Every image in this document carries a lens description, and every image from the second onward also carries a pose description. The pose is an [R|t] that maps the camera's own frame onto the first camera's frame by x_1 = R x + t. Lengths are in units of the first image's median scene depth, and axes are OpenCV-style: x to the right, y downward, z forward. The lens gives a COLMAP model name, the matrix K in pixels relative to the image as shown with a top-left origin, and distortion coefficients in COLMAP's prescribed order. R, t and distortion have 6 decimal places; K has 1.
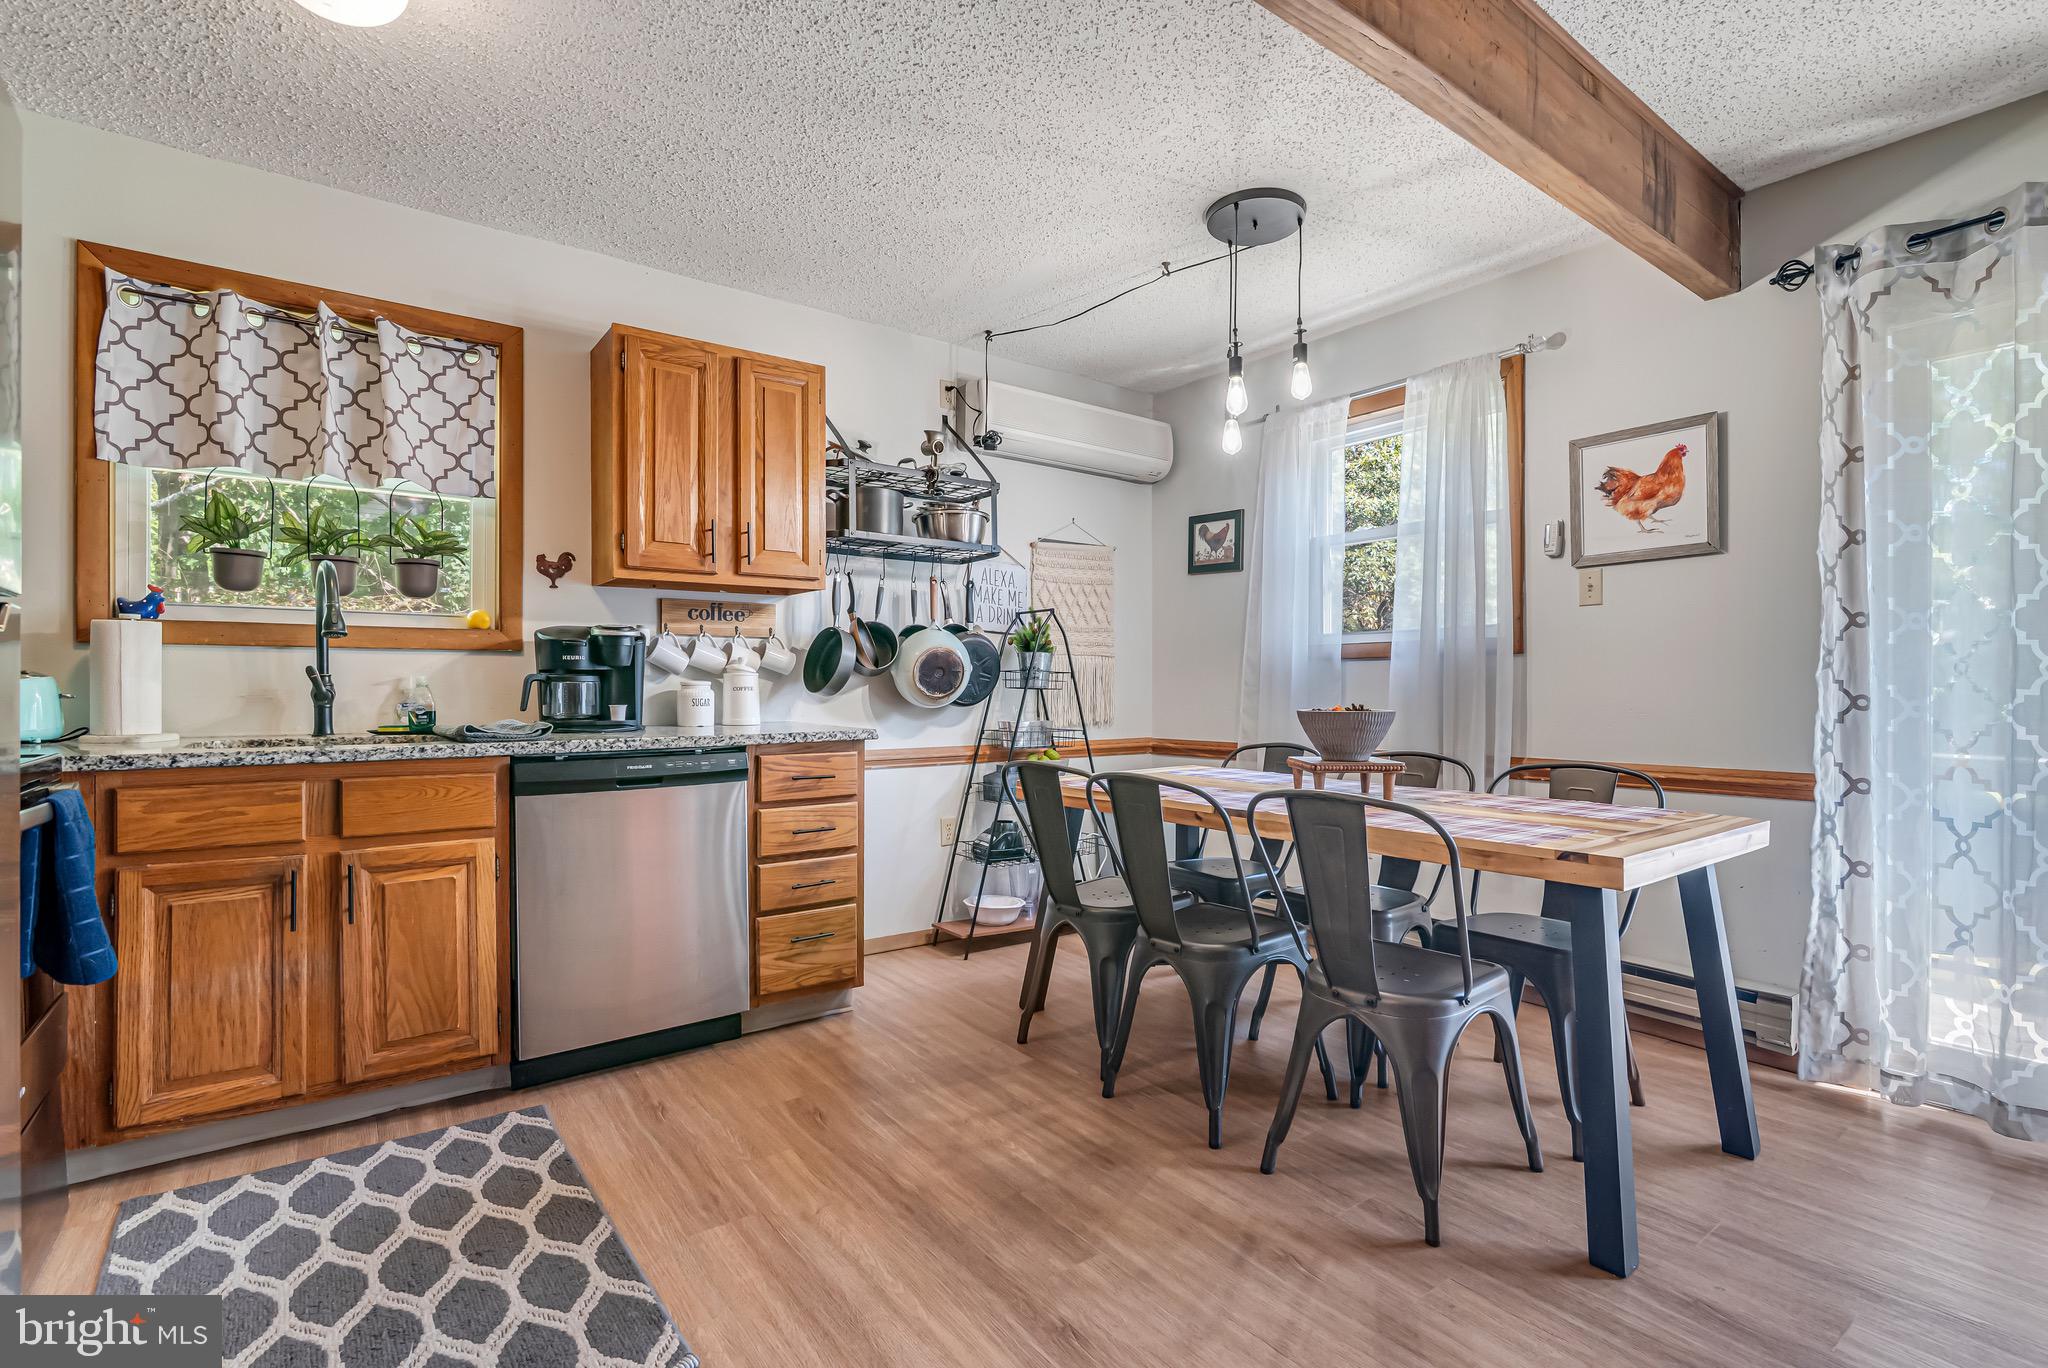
lens RADIAL K [[950.2, 0, 1025.4], [0, 950.2, 691.6], [0, 0, 1]] dist [-0.009697, 0.000680]
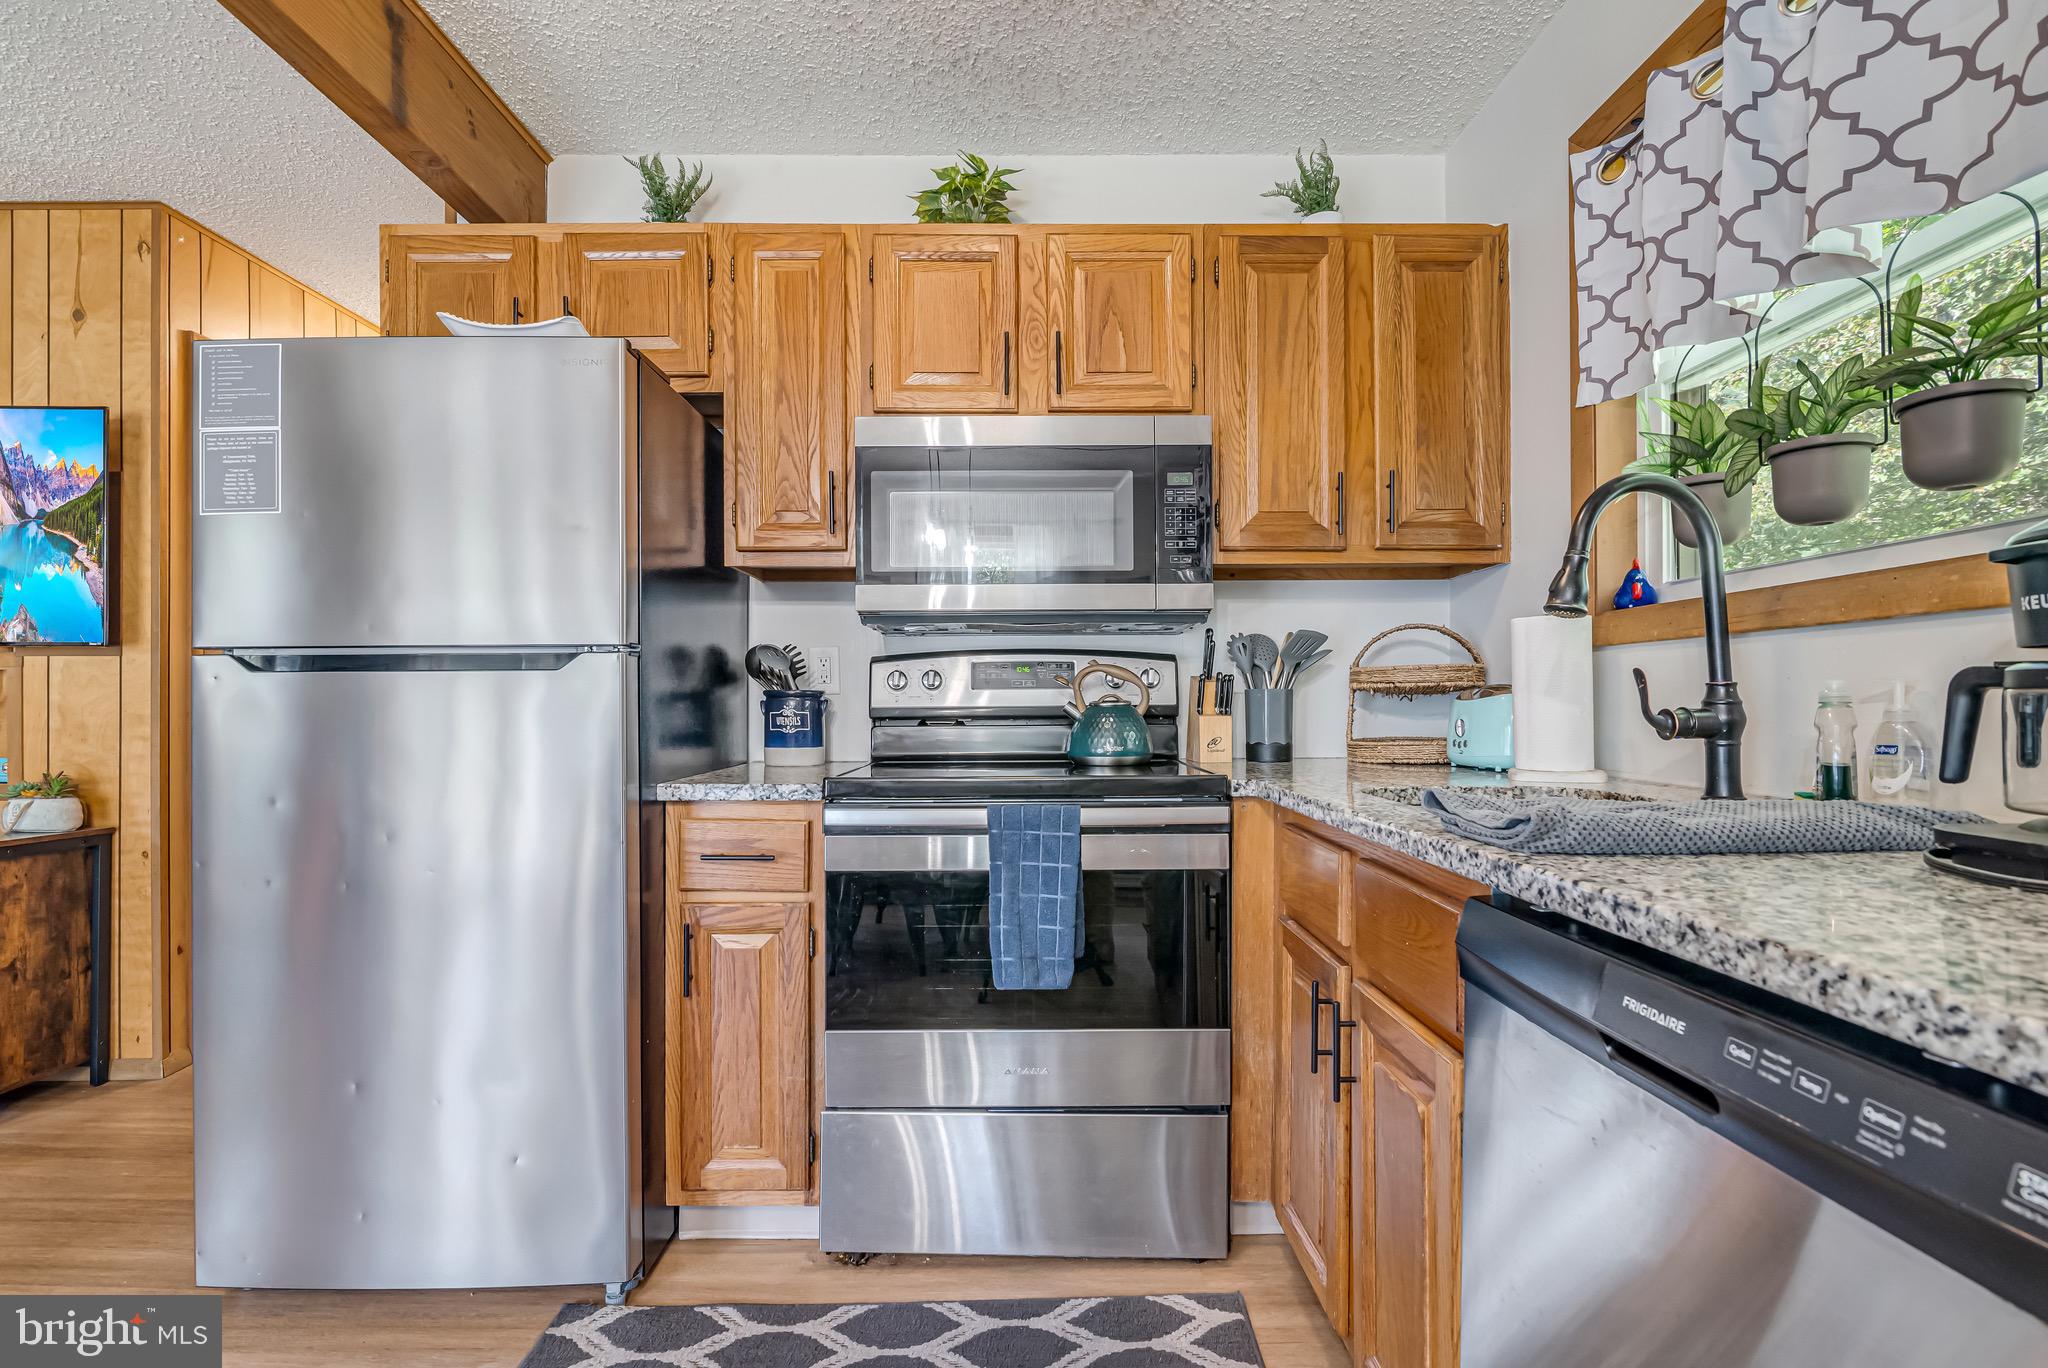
lens RADIAL K [[951.9, 0, 1023.5], [0, 951.9, 696.4], [0, 0, 1]] dist [-0.010145, 0.001075]
pose [[-0.592422, -0.006192, -0.805604, -0.081417], [-0.004524, 0.999980, -0.004360, -0.005886], [0.805615, 0.001061, -0.592439, 0.901182]]
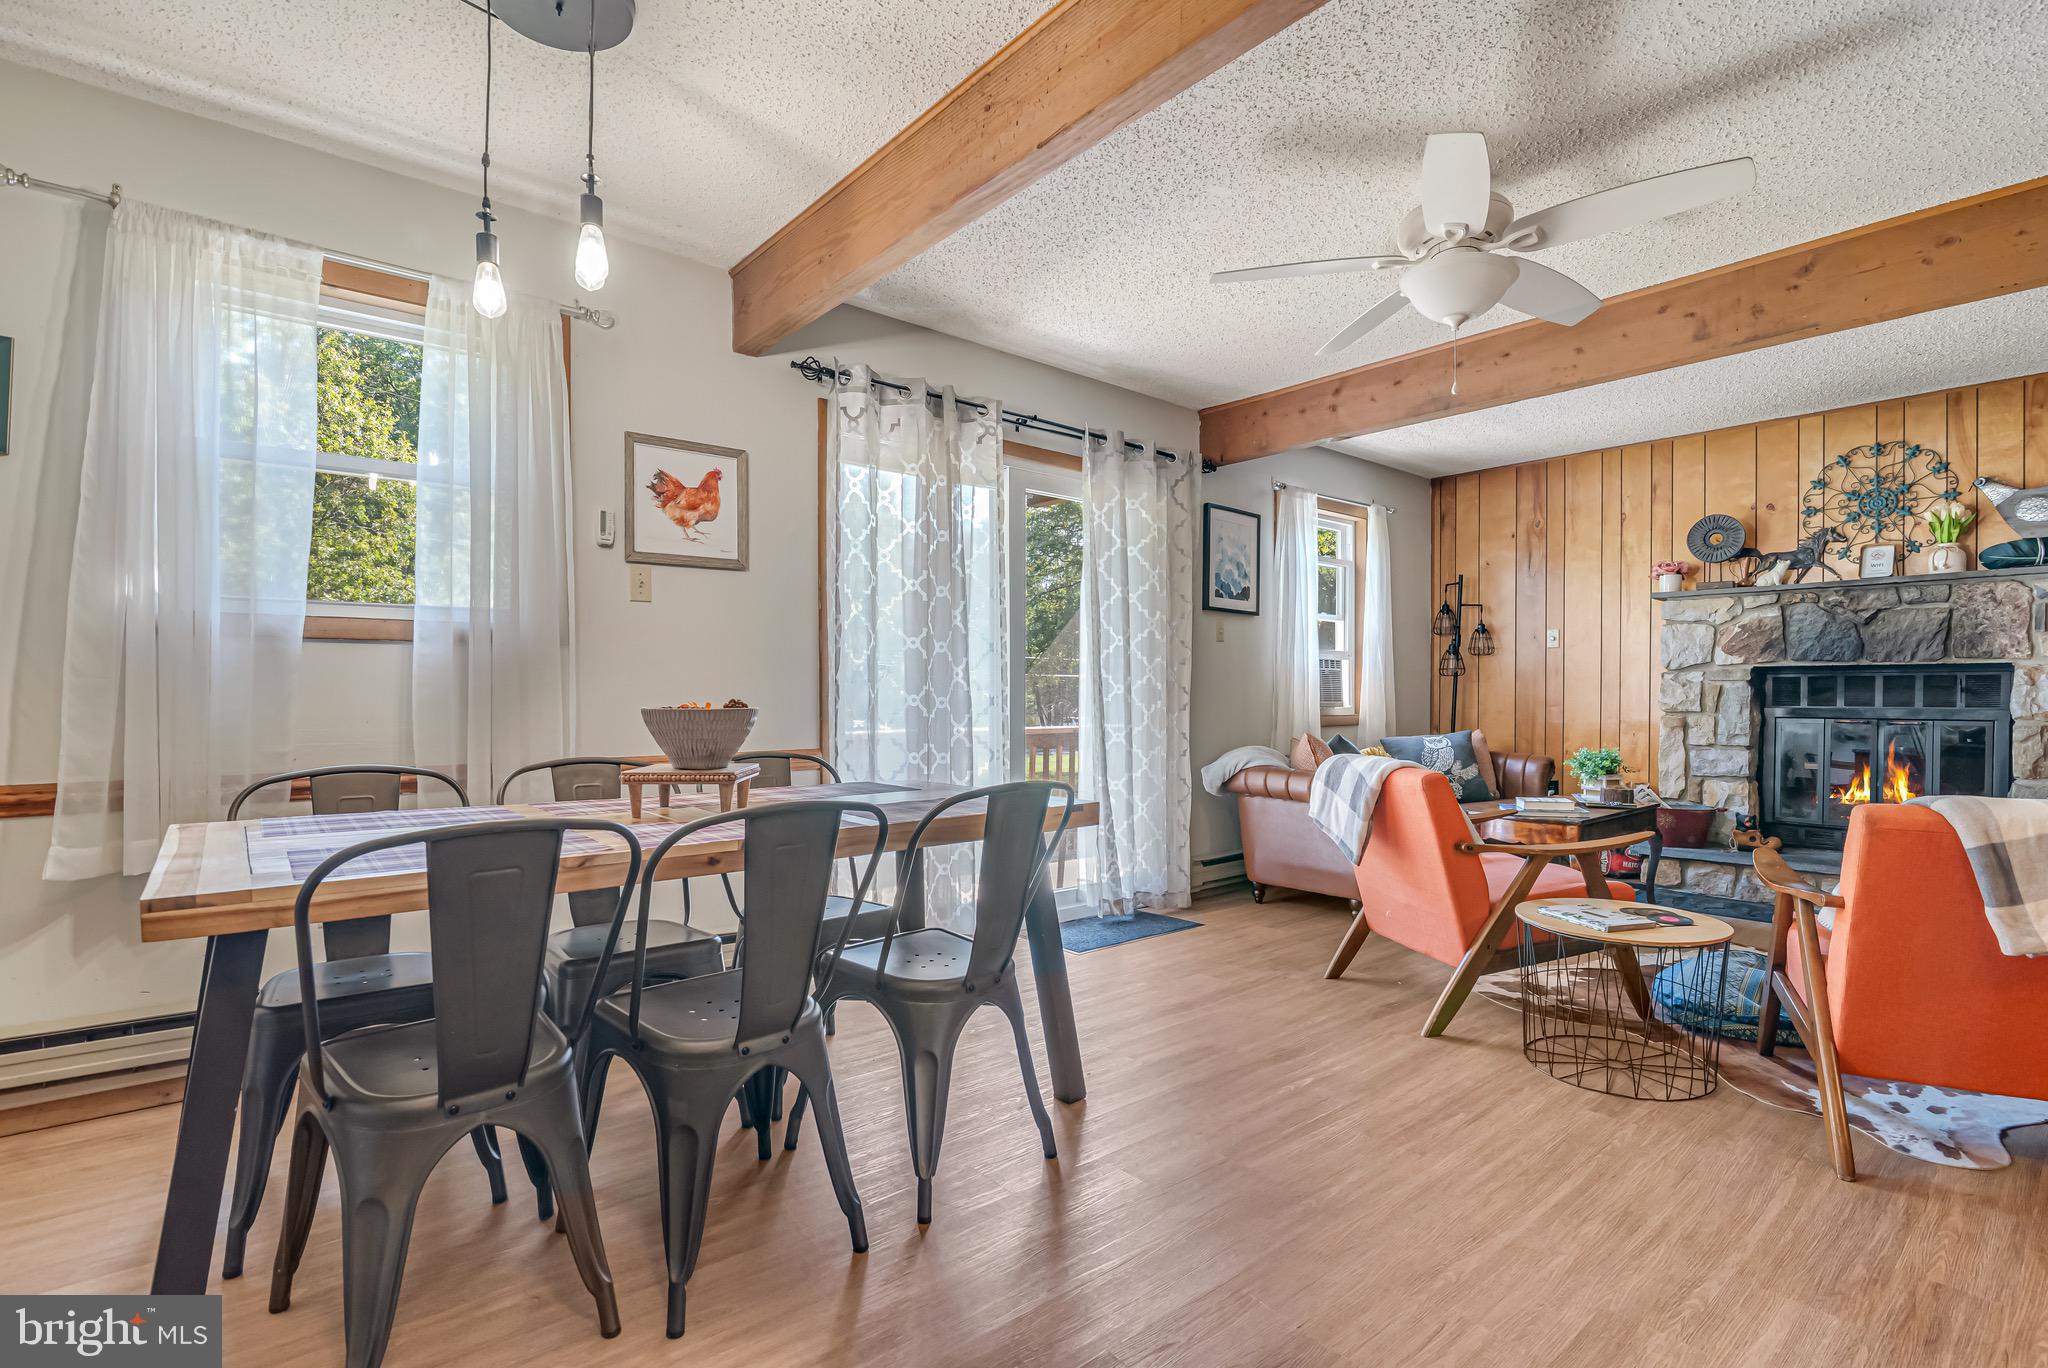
lens RADIAL K [[943.6, 0, 1021.9], [0, 943.6, 707.1], [0, 0, 1]] dist [-0.019011, 0.000694]
pose [[-0.050657, -0.016691, 0.998577, -0.444743], [0.001971, 0.999857, 0.016812, 0.005561], [-0.998714, 0.002820, -0.050617, 0.676105]]
